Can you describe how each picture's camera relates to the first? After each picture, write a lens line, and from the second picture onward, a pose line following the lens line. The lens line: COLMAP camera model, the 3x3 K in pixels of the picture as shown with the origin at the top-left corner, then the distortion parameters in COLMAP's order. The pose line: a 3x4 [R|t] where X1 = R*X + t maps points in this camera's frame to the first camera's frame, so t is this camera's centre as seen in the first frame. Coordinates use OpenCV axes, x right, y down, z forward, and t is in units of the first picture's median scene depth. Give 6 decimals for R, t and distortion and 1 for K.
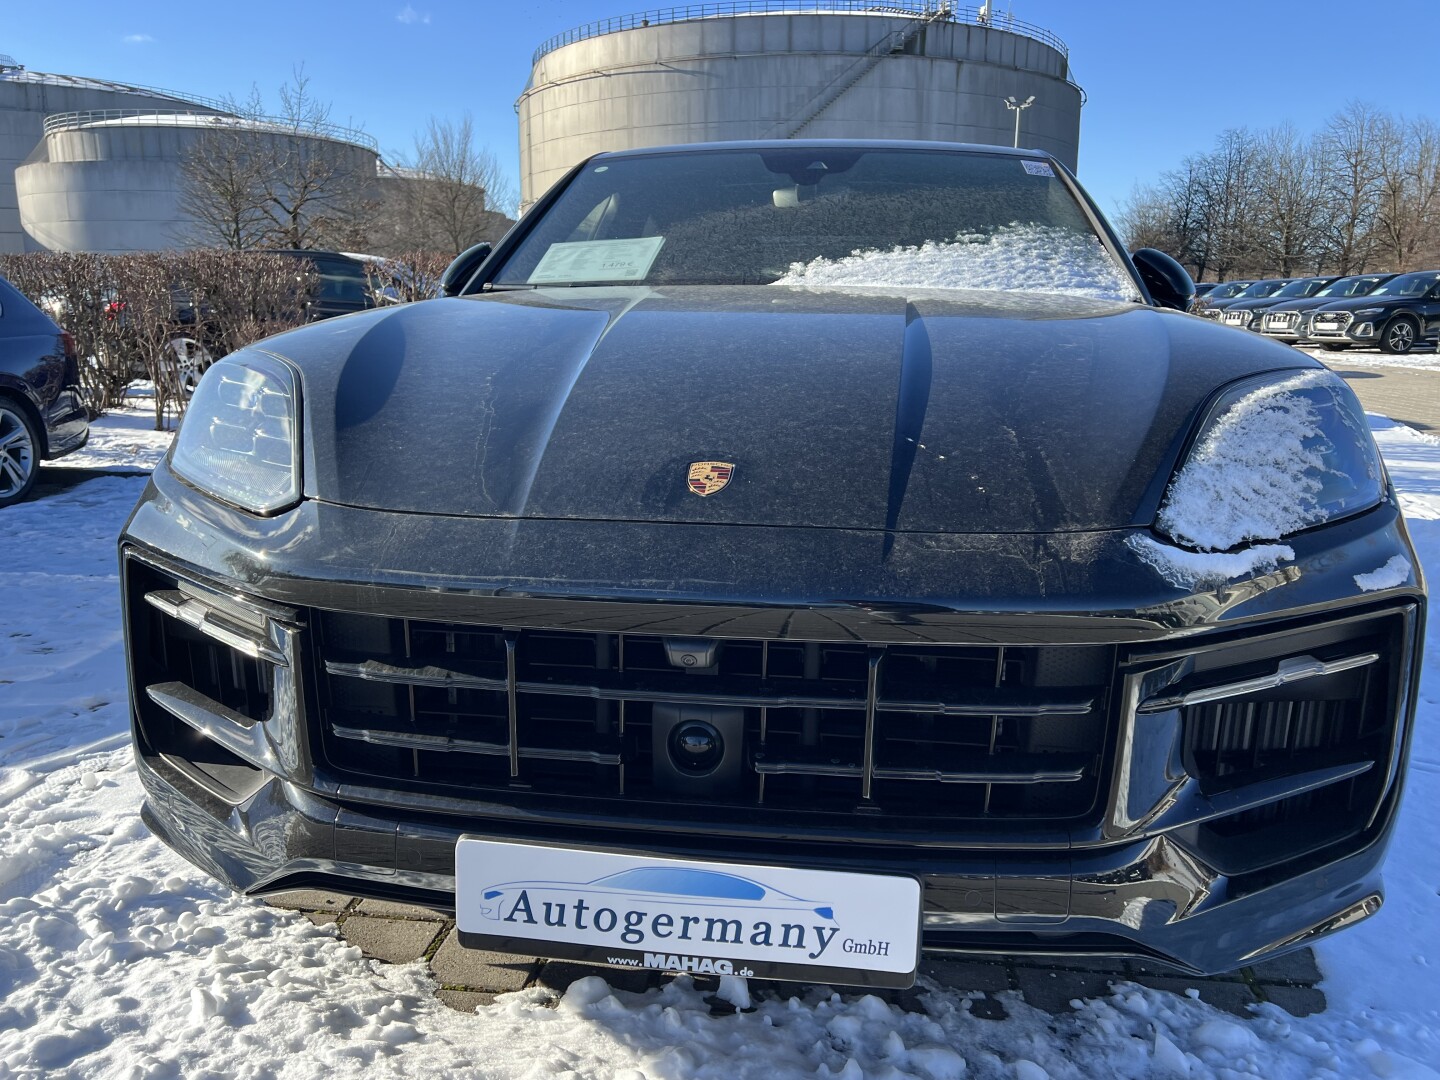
lens RADIAL K [[1096.2, 0, 729.2], [0, 1096.2, 528.3], [0, 0, 1]] dist [0.055889, -0.063218]
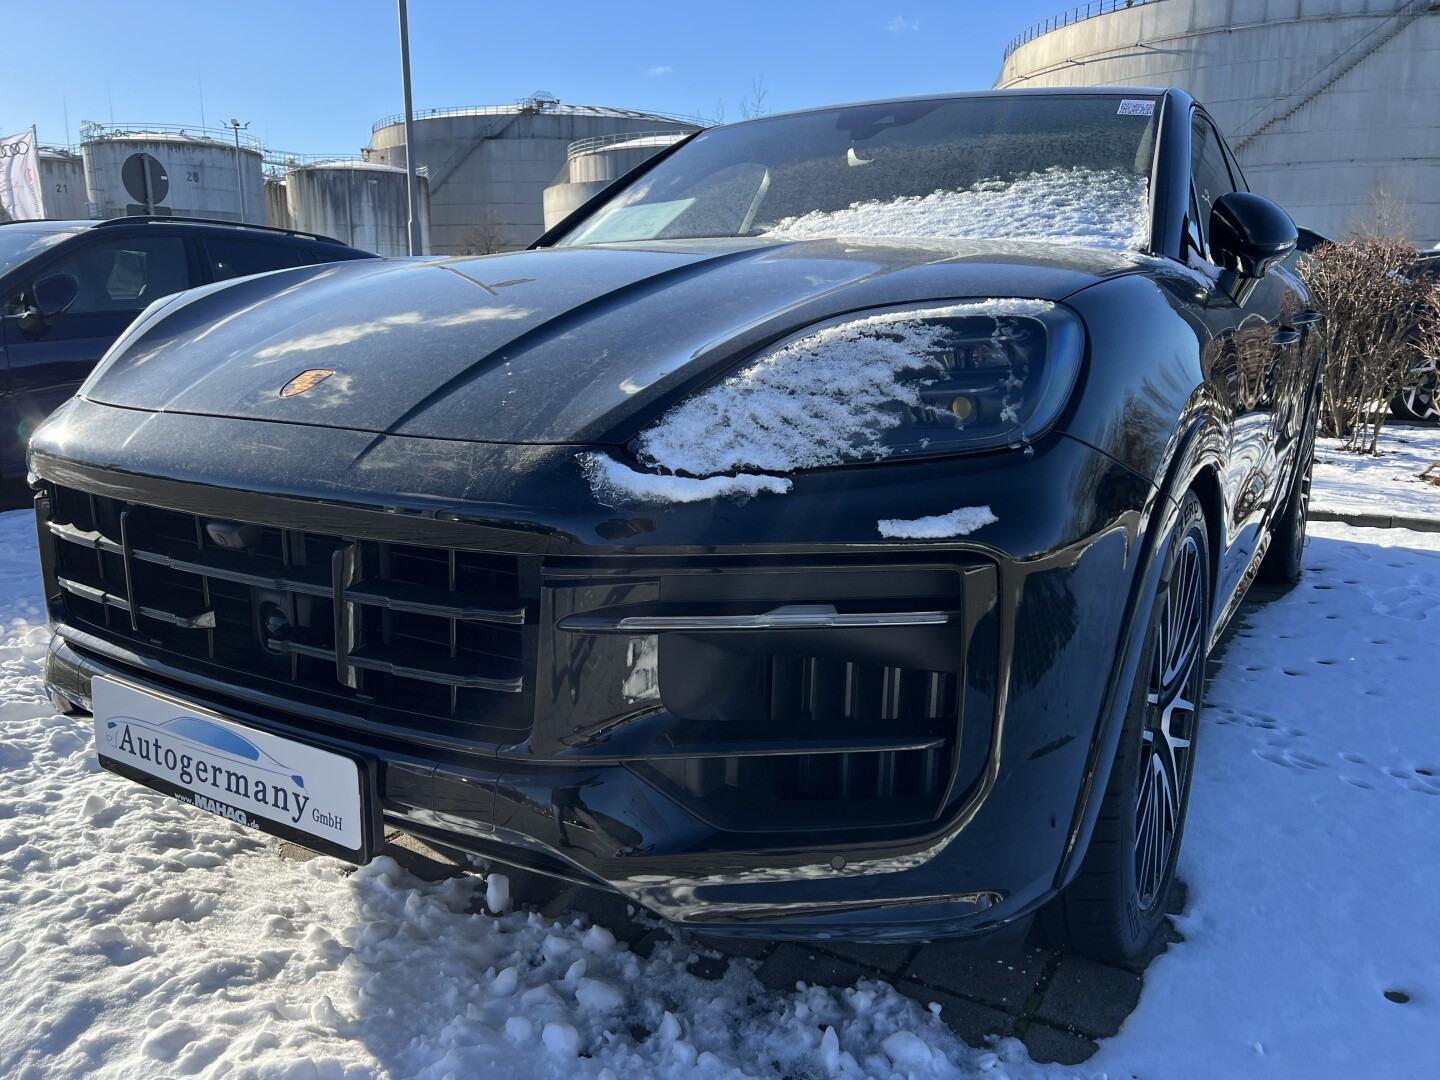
lens RADIAL K [[1095.5, 0, 714.7], [0, 1095.5, 540.8], [0, 0, 1]] dist [0.059961, -0.066400]
pose [[0.916641, 0.084231, -0.390735, 0.620308], [-0.080546, 0.996416, 0.025843, 0.037540], [0.391511, 0.007784, 0.920140, 0.113607]]
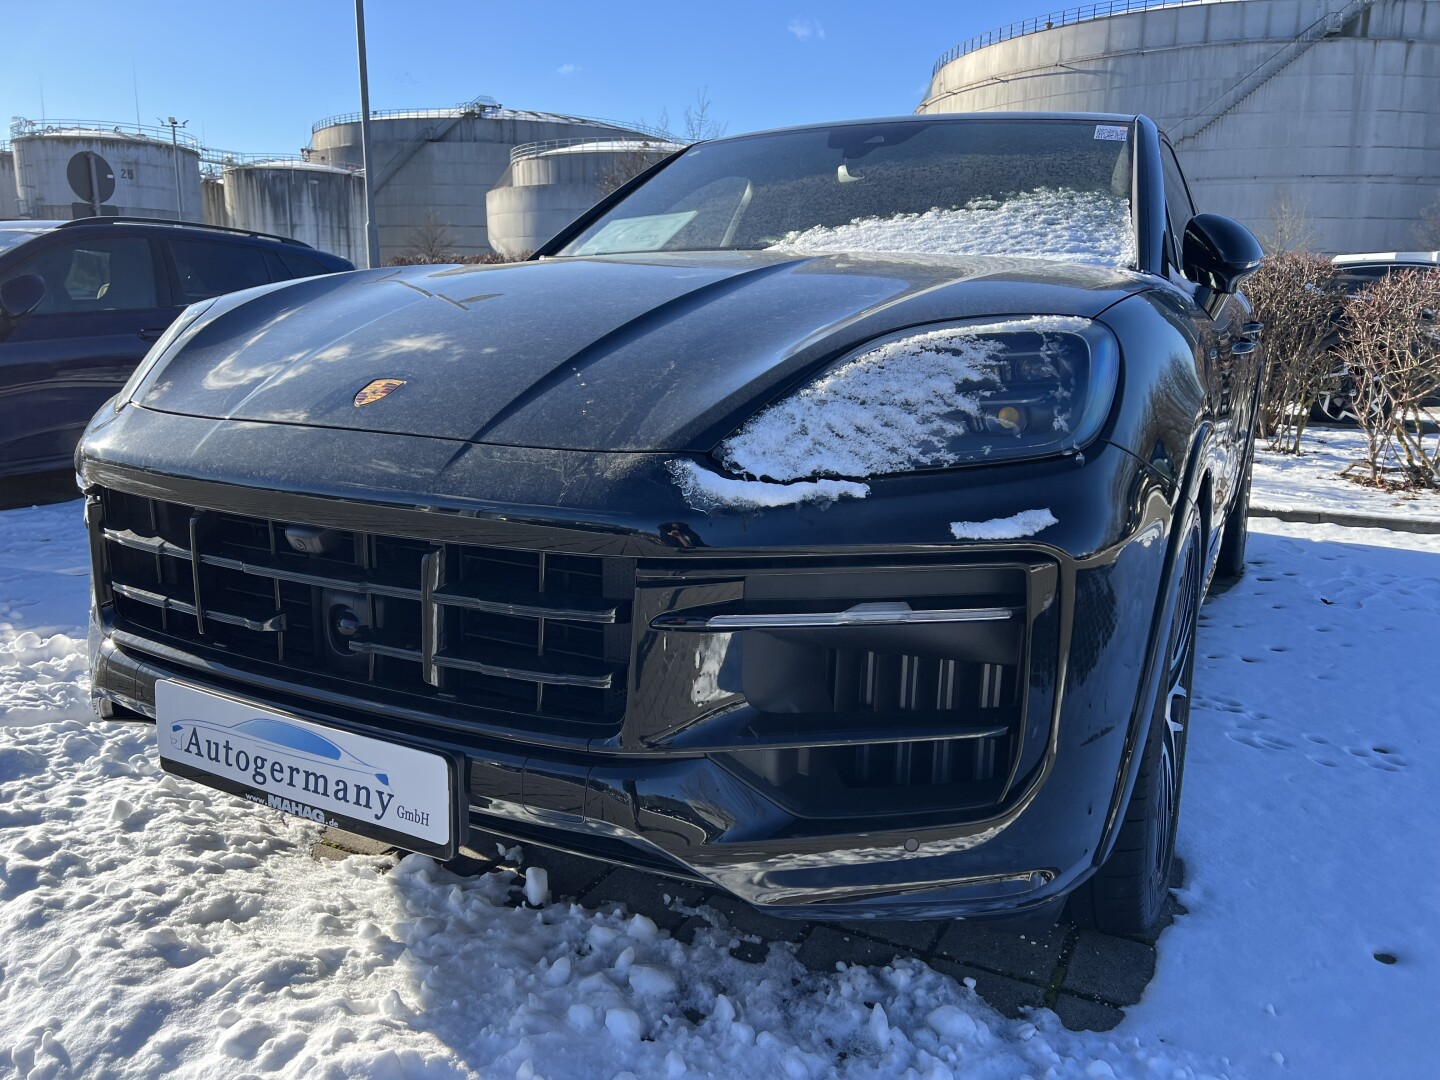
lens RADIAL K [[1073.4, 0, 729.3], [0, 1073.4, 523.1], [0, 0, 1]] dist [0.054089, -0.057282]
pose [[0.941363, 0.073829, -0.329219, 0.541982], [-0.075779, 0.997101, 0.006923, 0.040599], [0.328776, 0.018431, 0.944228, 0.056364]]
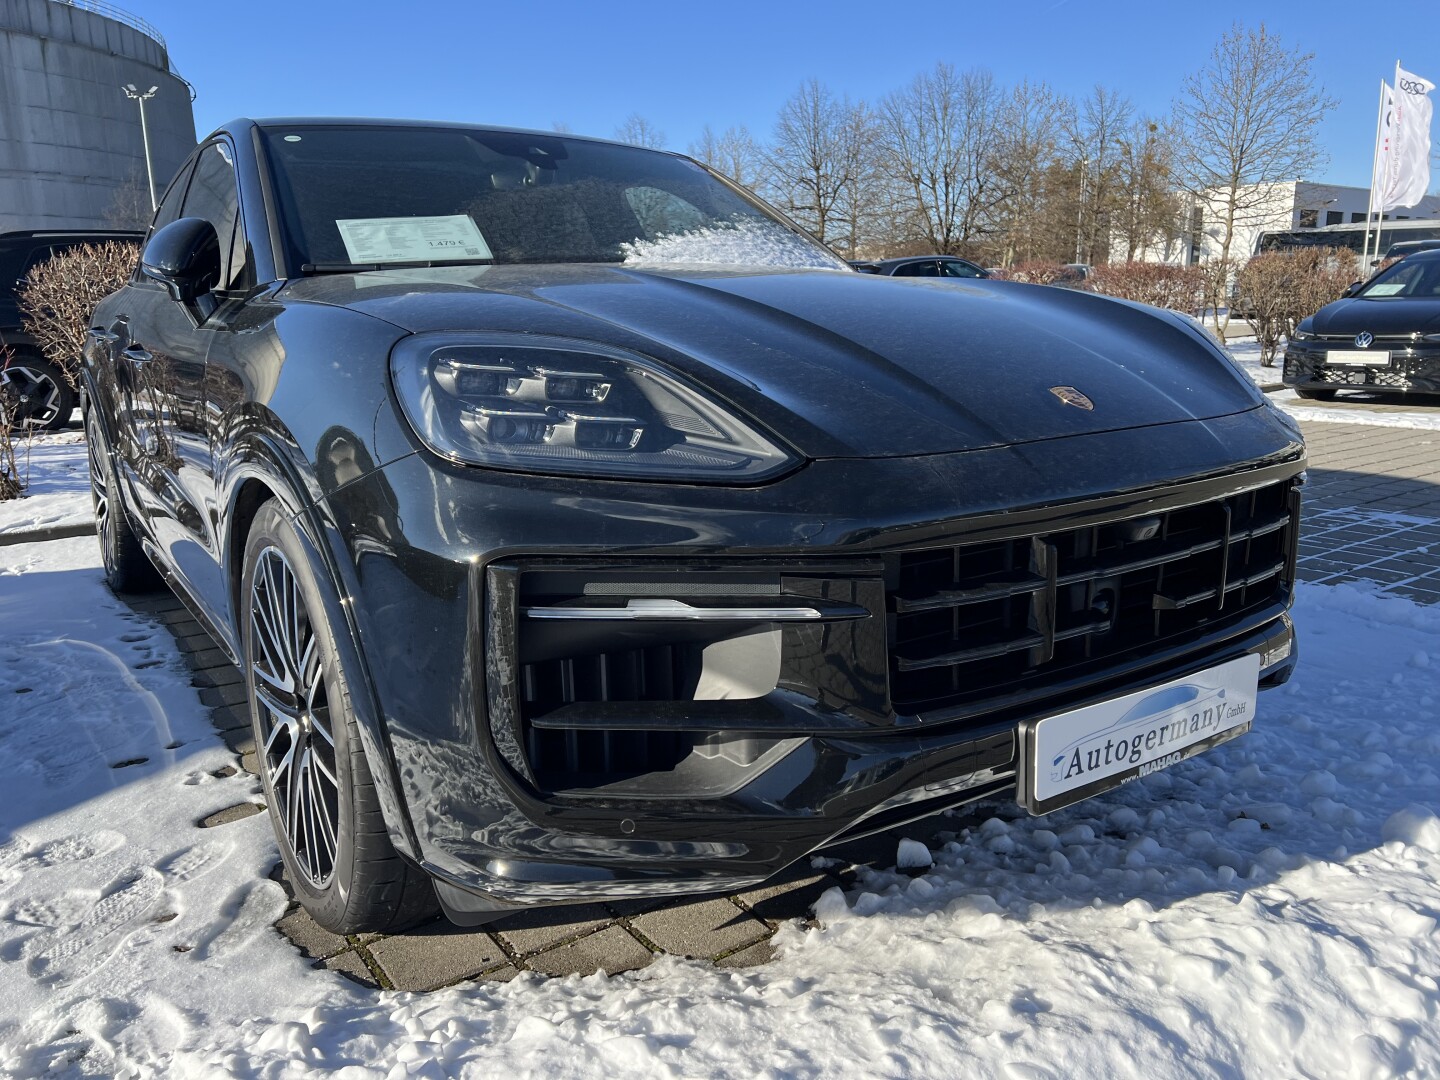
lens RADIAL K [[1073.2, 0, 713.2], [0, 1073.2, 541.1], [0, 0, 1]] dist [0.054534, -0.062552]
pose [[0.749662, -0.166907, 0.640428, -0.891475], [0.158015, 0.984830, 0.071698, -0.031138], [-0.642680, 0.047448, 0.764664, 0.253657]]
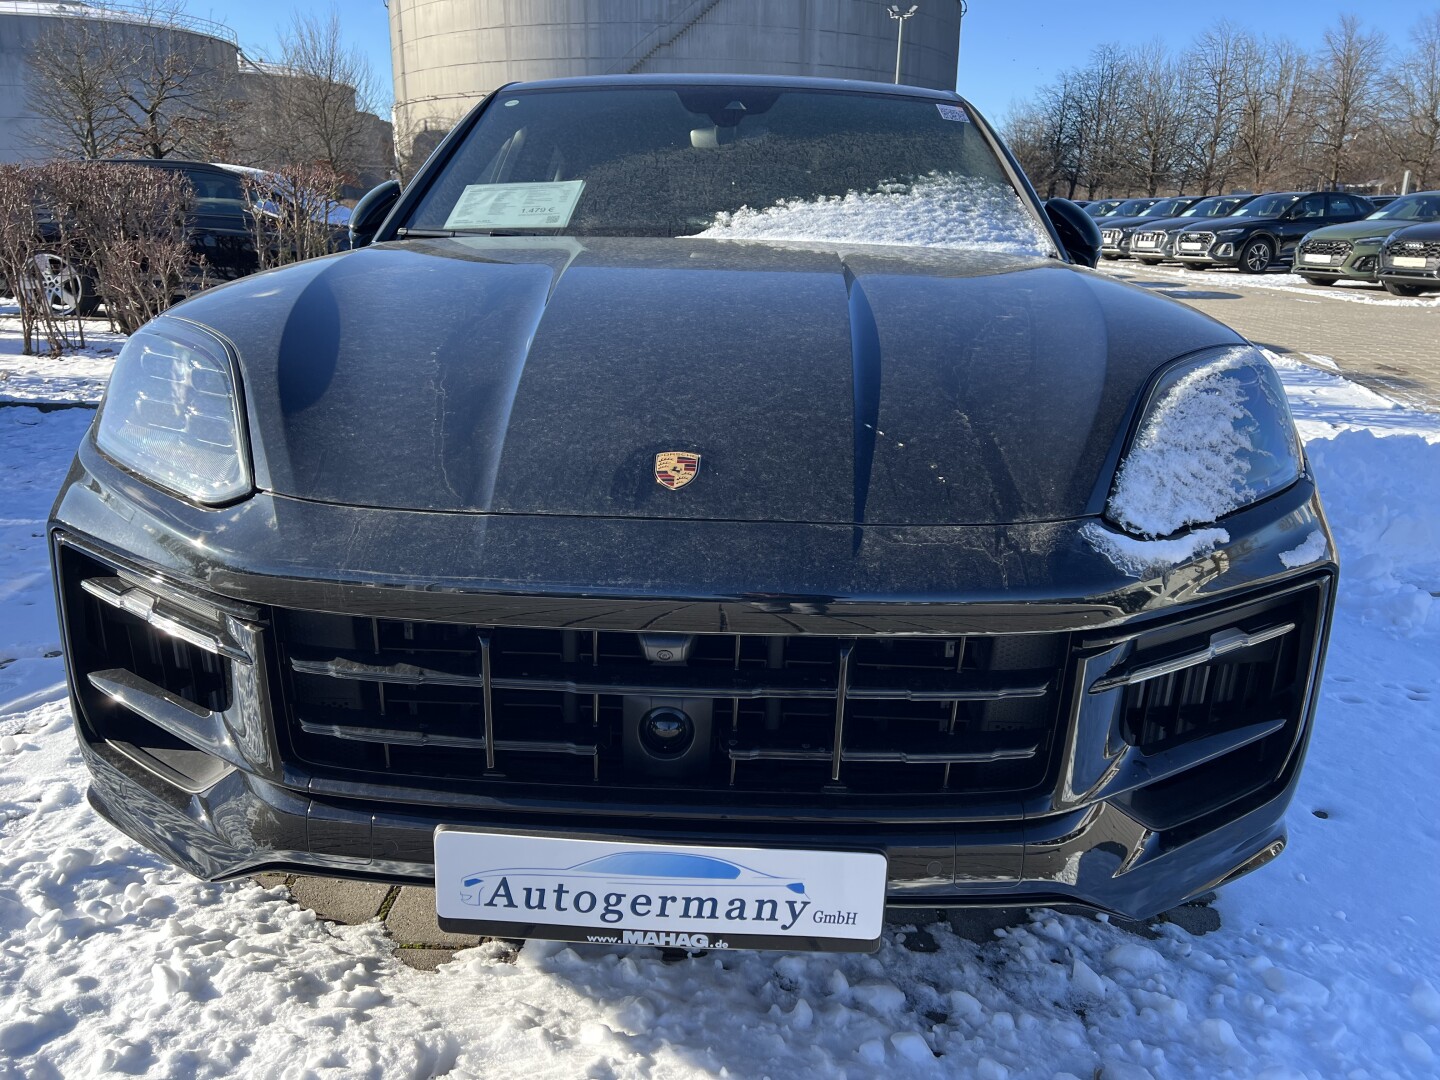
lens RADIAL K [[1073.2, 0, 713.2], [0, 1073.2, 541.1], [0, 0, 1]] dist [0.054534, -0.062552]
pose [[0.995995, -0.015993, 0.087962, -0.055935], [0.007769, 0.995631, 0.093052, -0.055814], [-0.089066, -0.091996, 0.991768, 0.011239]]
